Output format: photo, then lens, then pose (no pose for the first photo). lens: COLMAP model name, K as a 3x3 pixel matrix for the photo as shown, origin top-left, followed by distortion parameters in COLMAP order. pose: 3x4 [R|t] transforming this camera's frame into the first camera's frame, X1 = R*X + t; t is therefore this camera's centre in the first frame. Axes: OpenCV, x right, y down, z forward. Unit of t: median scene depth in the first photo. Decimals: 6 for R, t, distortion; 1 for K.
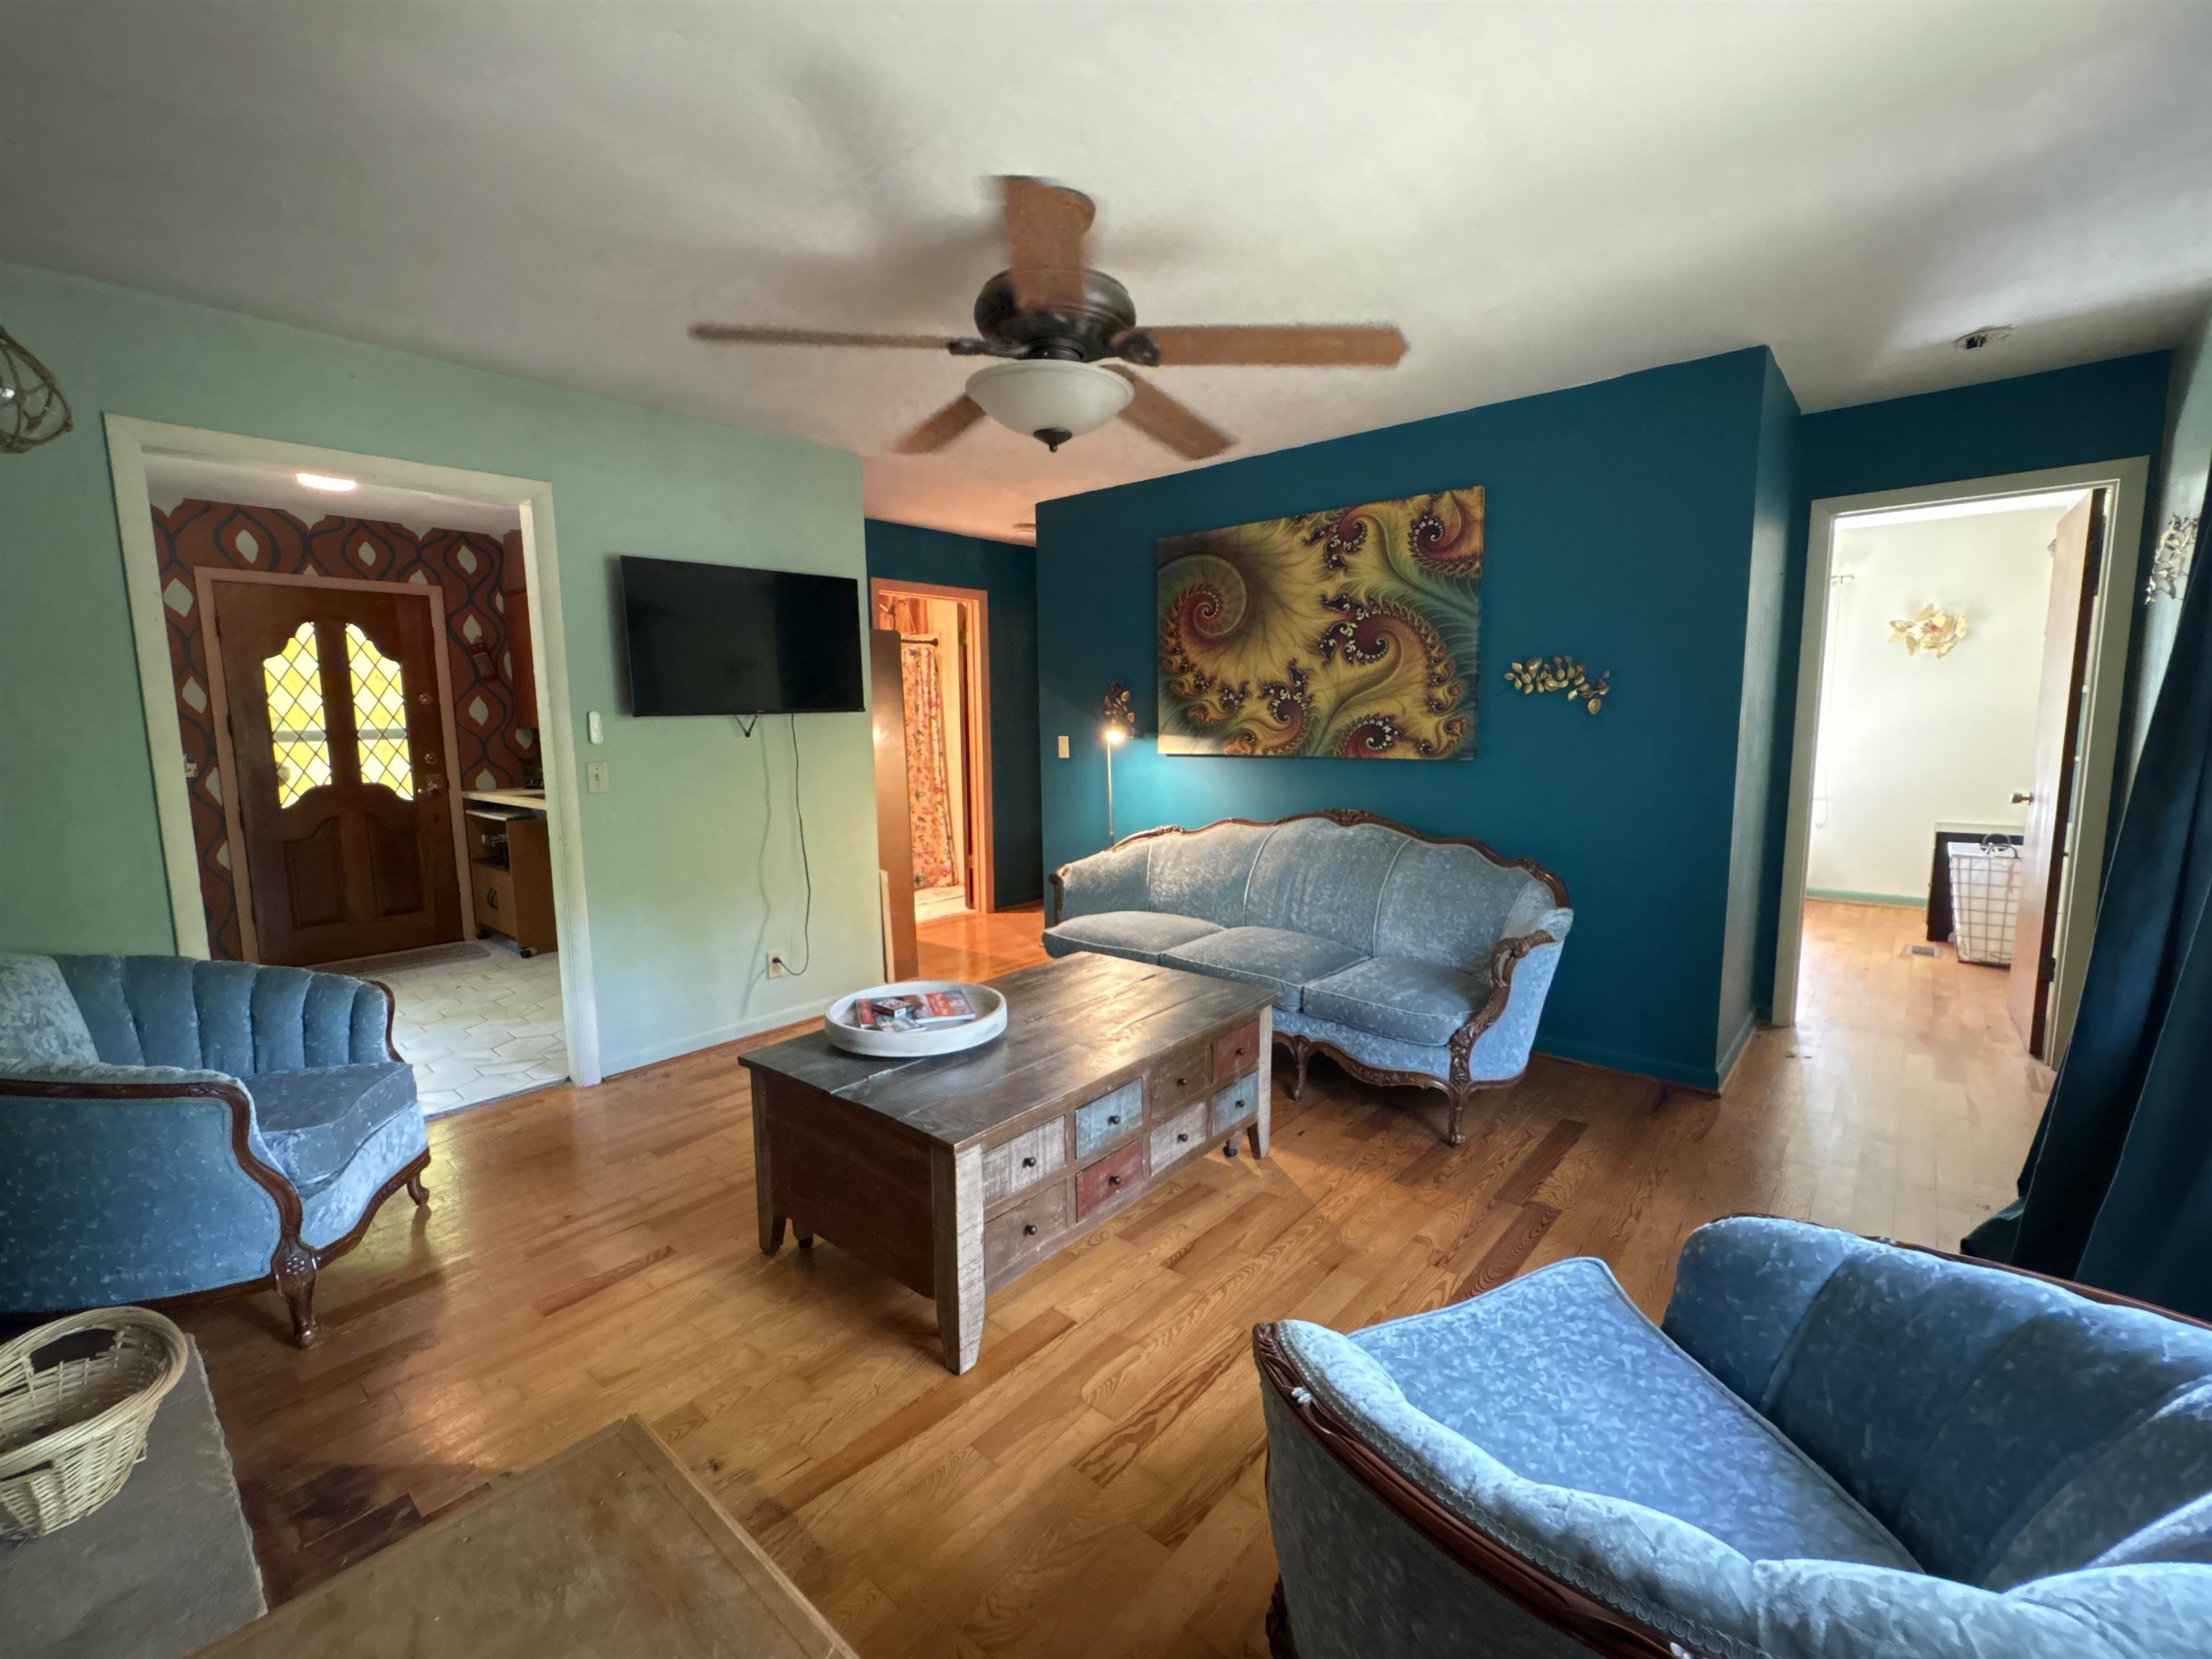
lens RADIAL K [[946.3, 0, 1108.1], [0, 946.3, 833.2], [0, 0, 1]] dist [-0.001576, 0.000915]
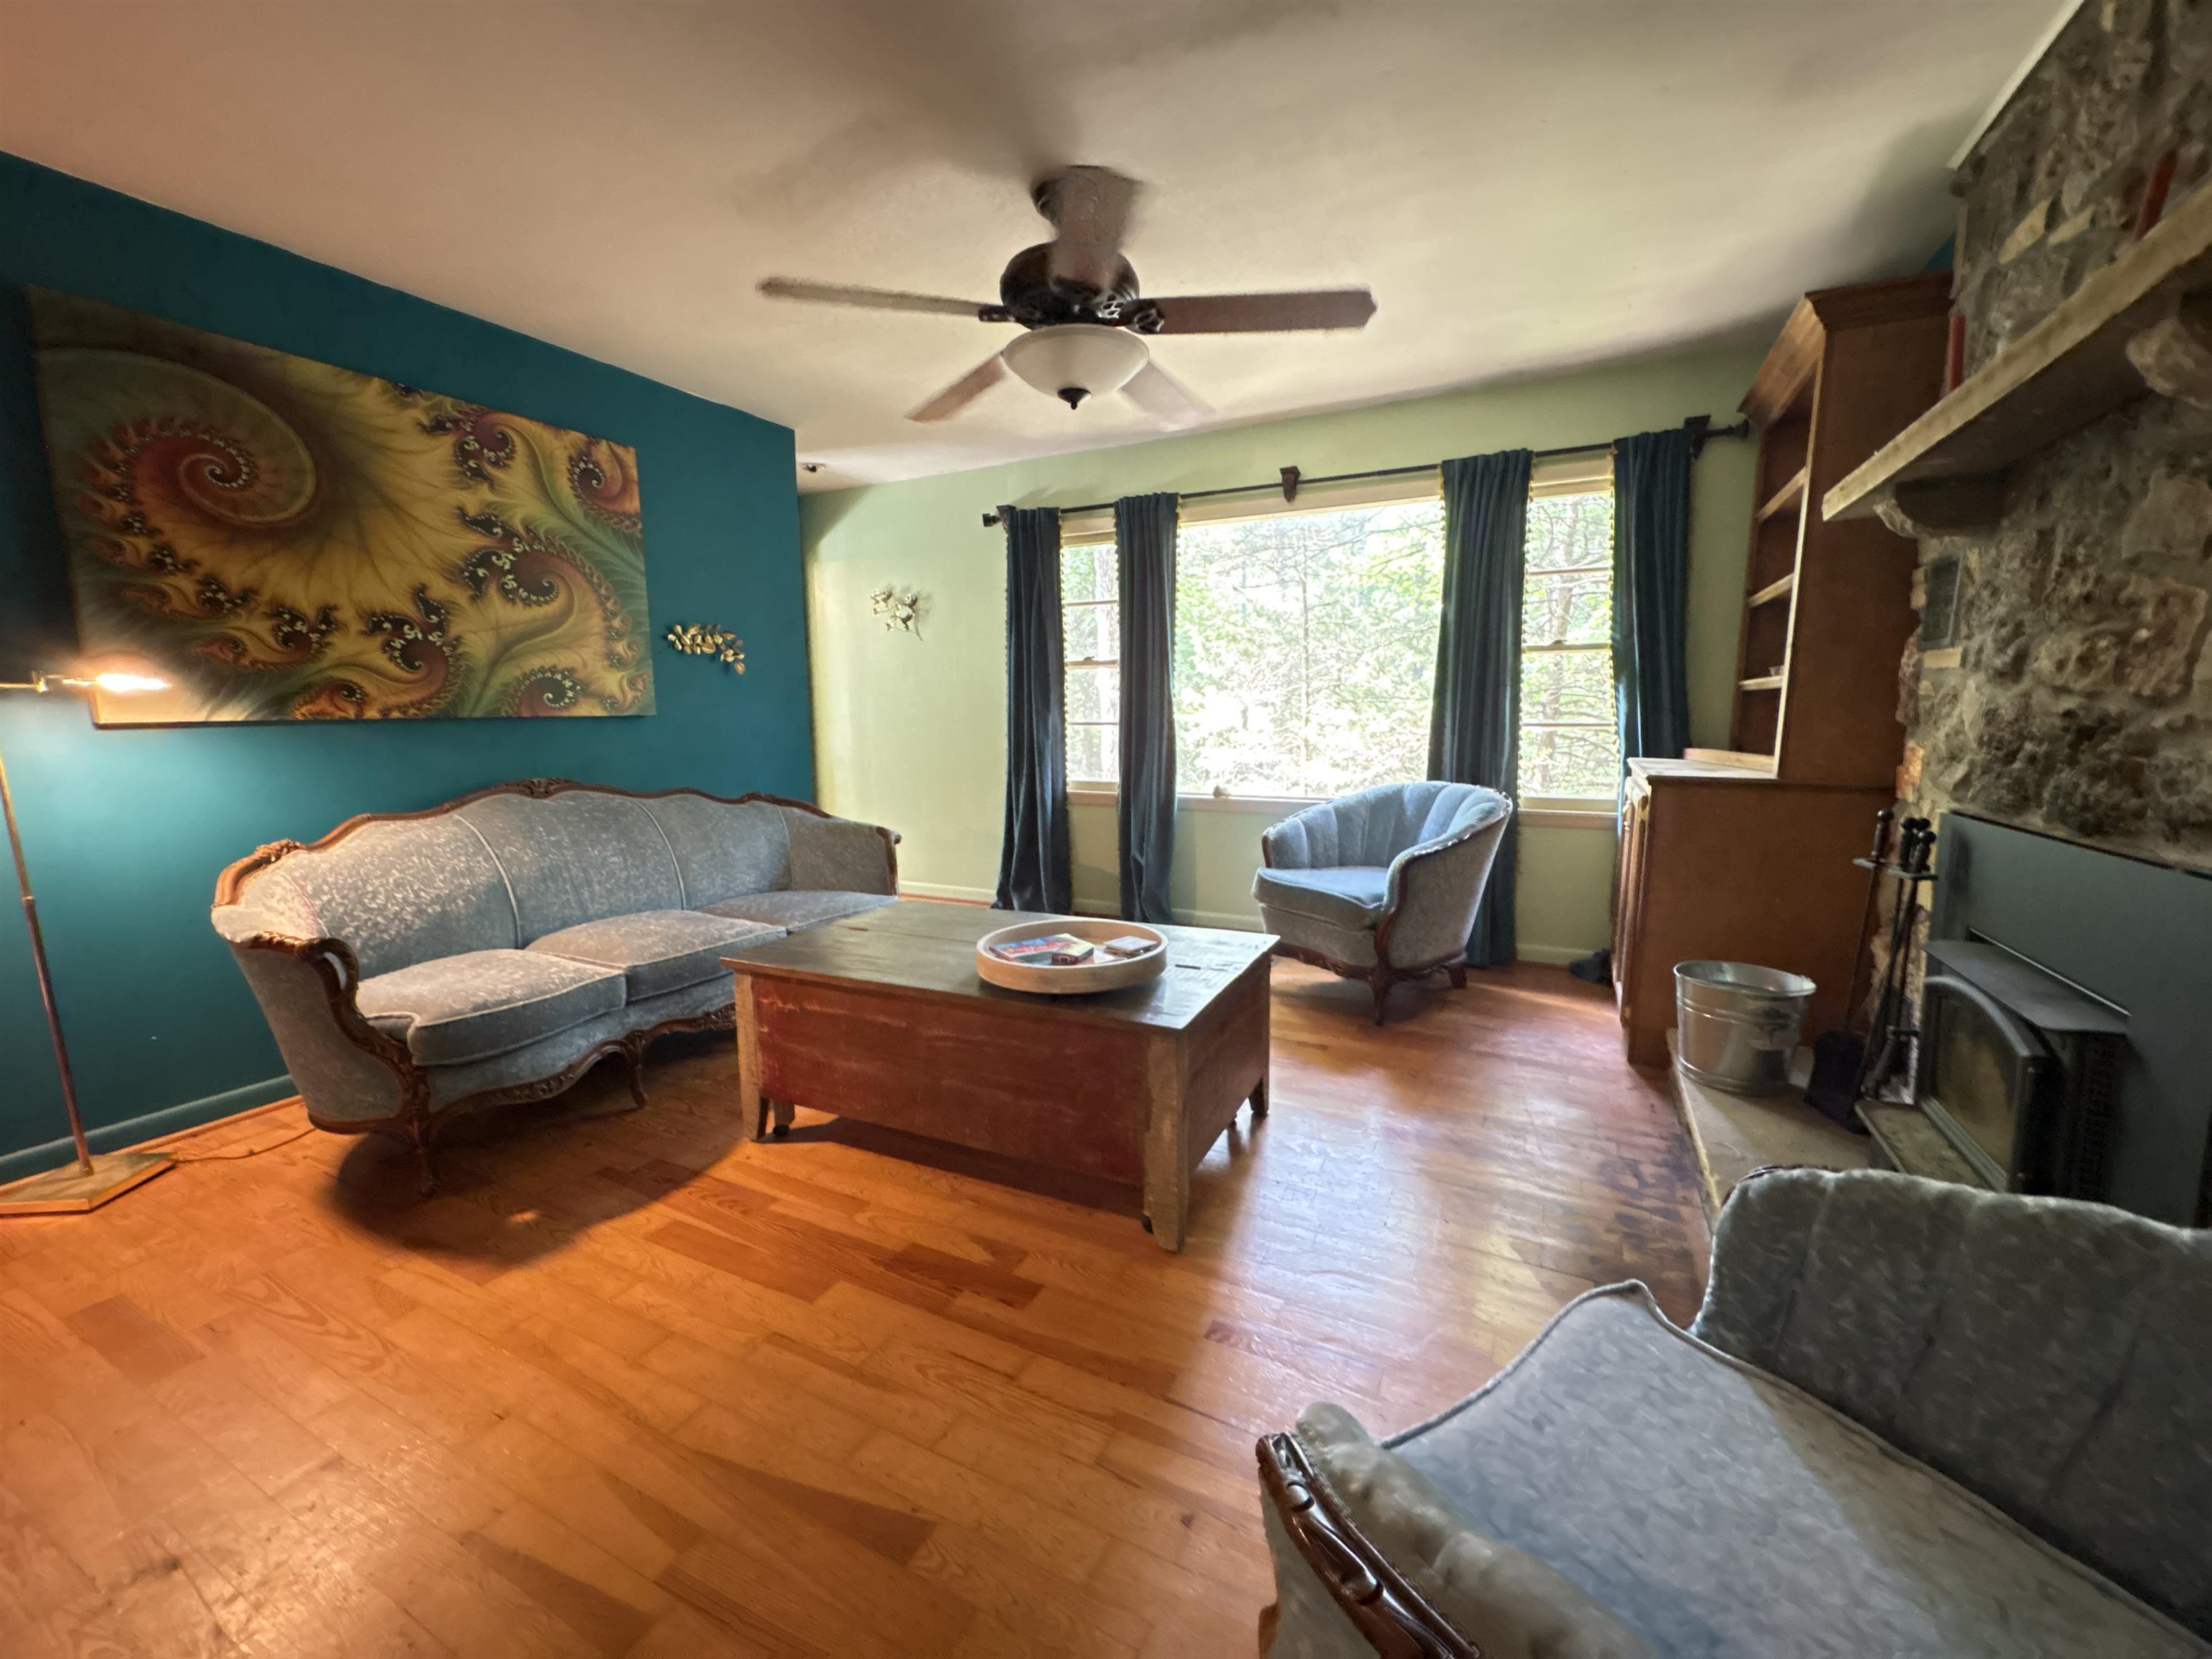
lens RADIAL K [[889.2, 0, 1105.6], [0, 889.2, 837.4], [0, 0, 1]] dist [0.000007, -0.000454]
pose [[-0.243236, -0.124157, 0.961988, -0.640476], [0.135743, 0.977657, 0.160502, -0.032771], [-0.960422, 0.169623, -0.220948, 0.702670]]
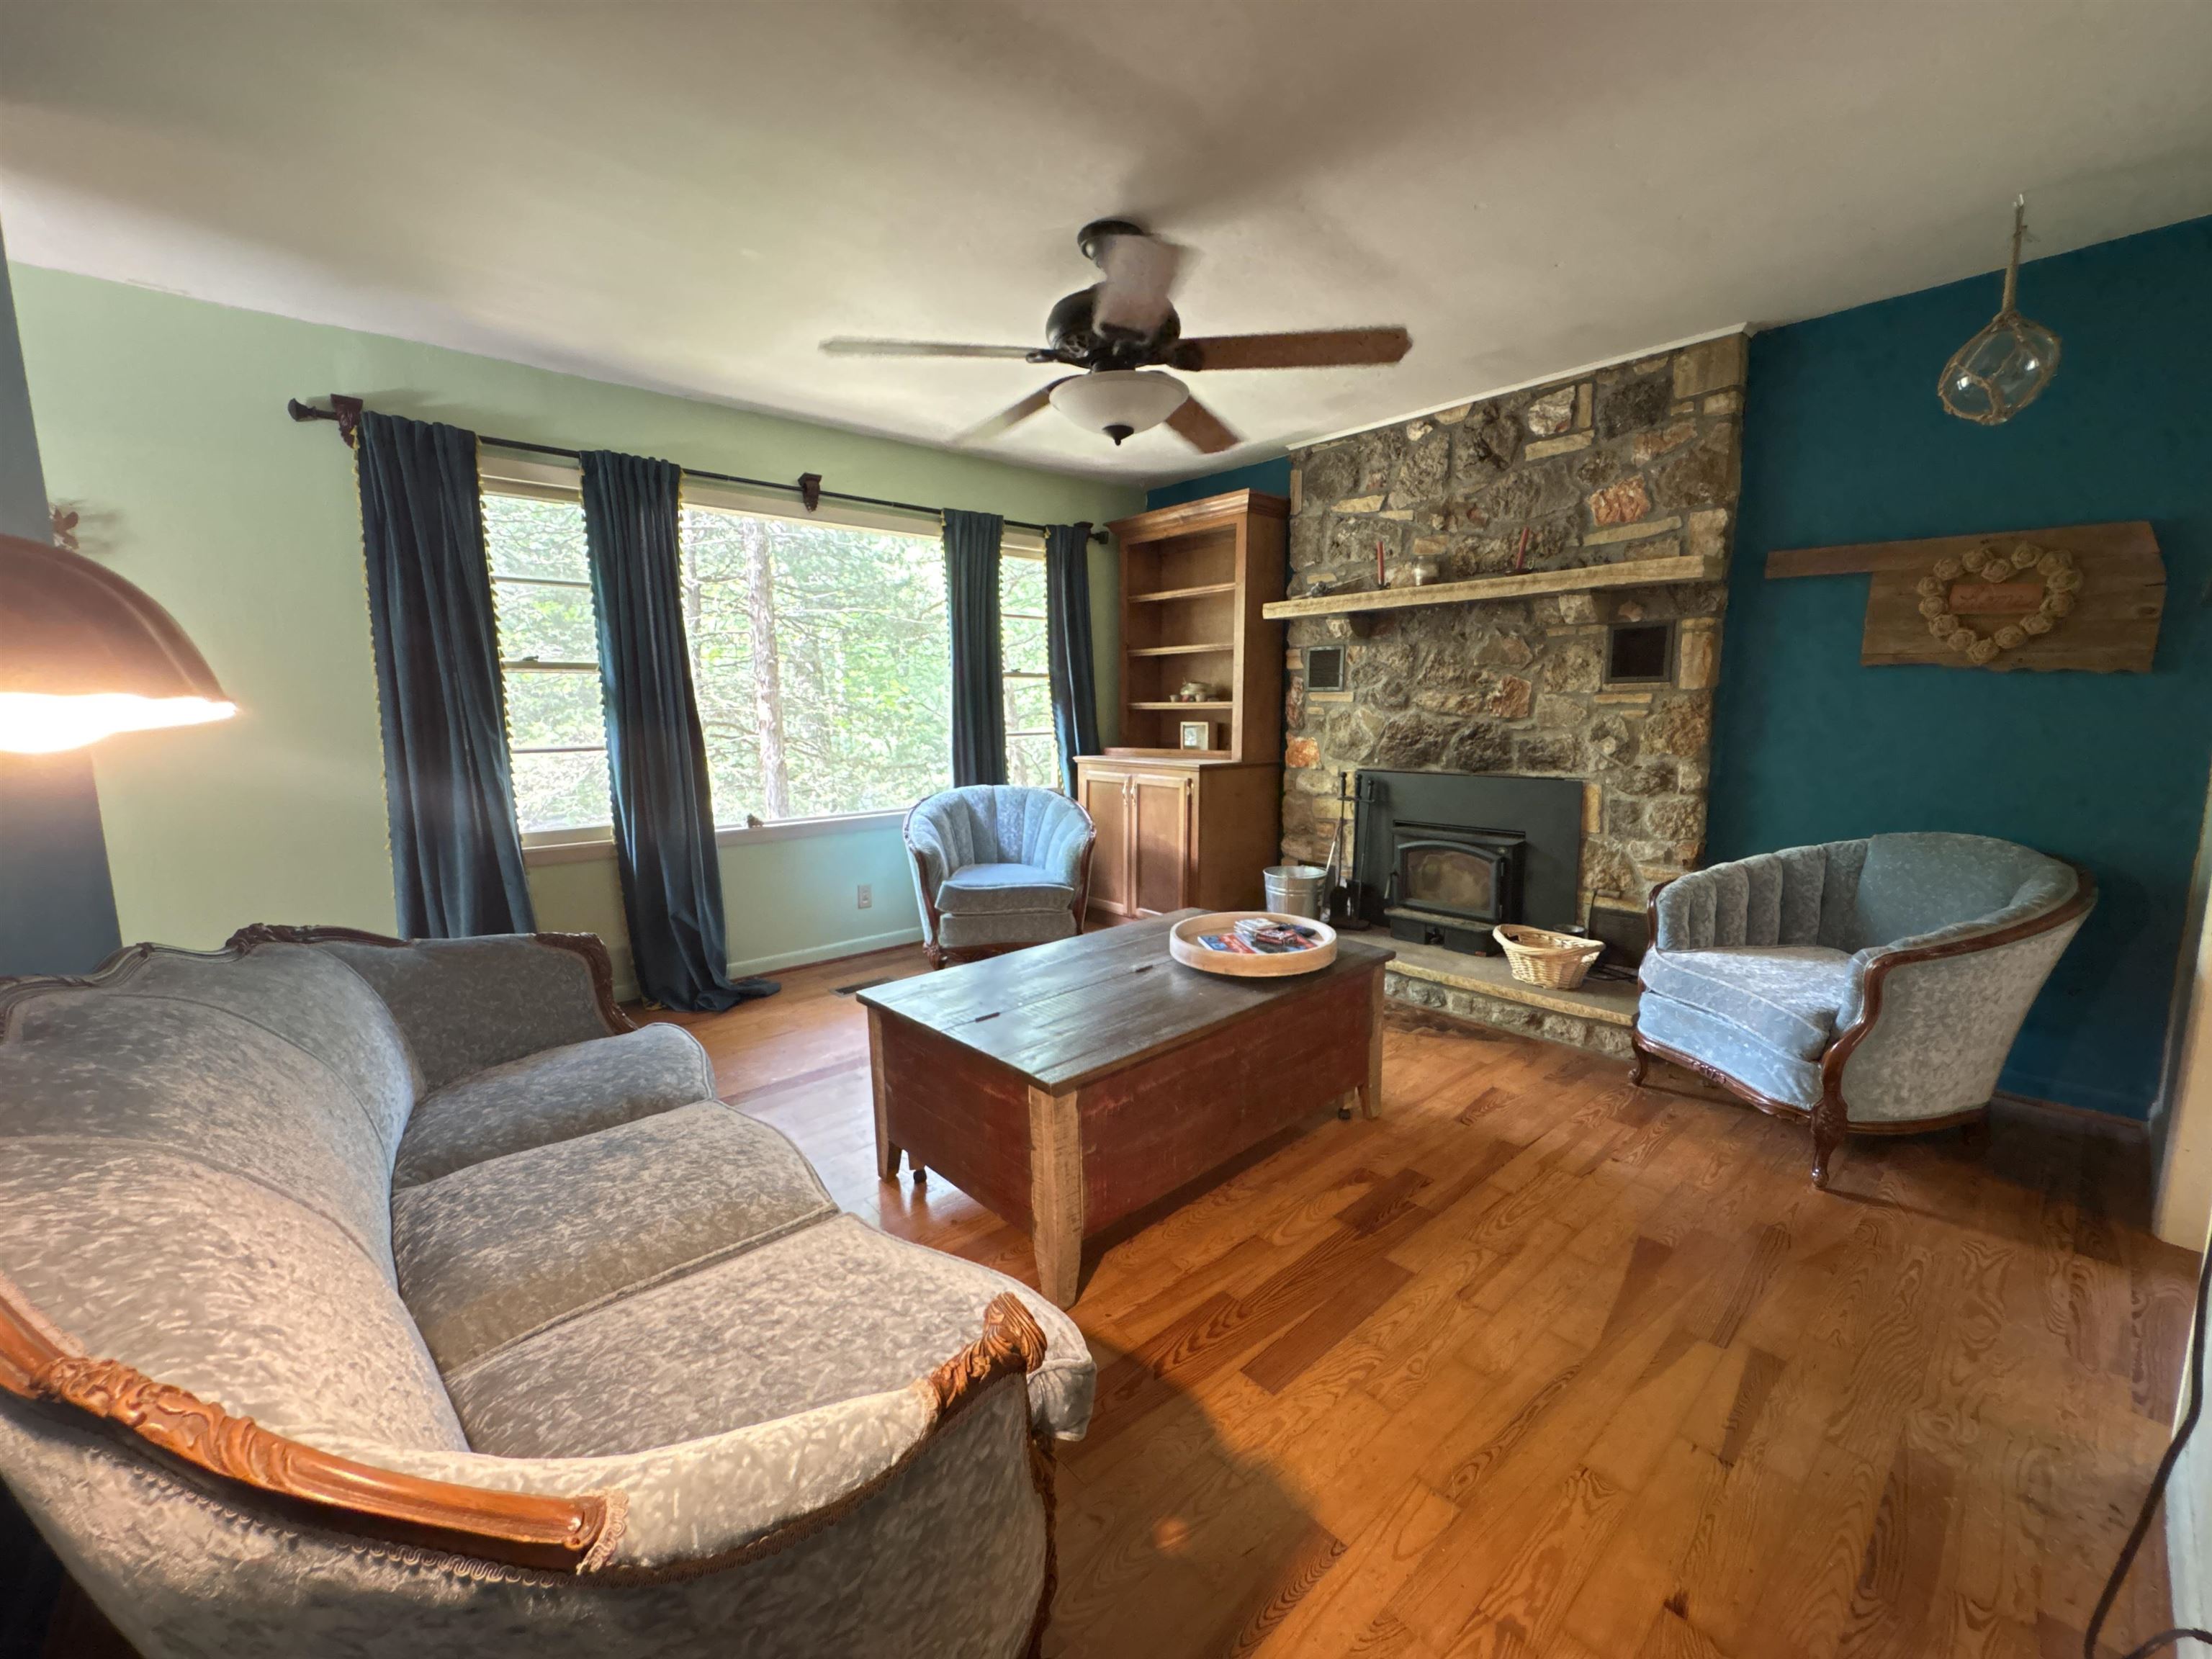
lens RADIAL K [[889.2, 0, 1117.6], [0, 889.2, 829.0], [0, 0, 1]] dist [0.000007, -0.000454]
pose [[-0.992195, 0.004366, 0.124618, 0.135232], [0.037388, 0.963821, 0.263915, -0.168129], [-0.118957, 0.266514, -0.956462, 1.435010]]
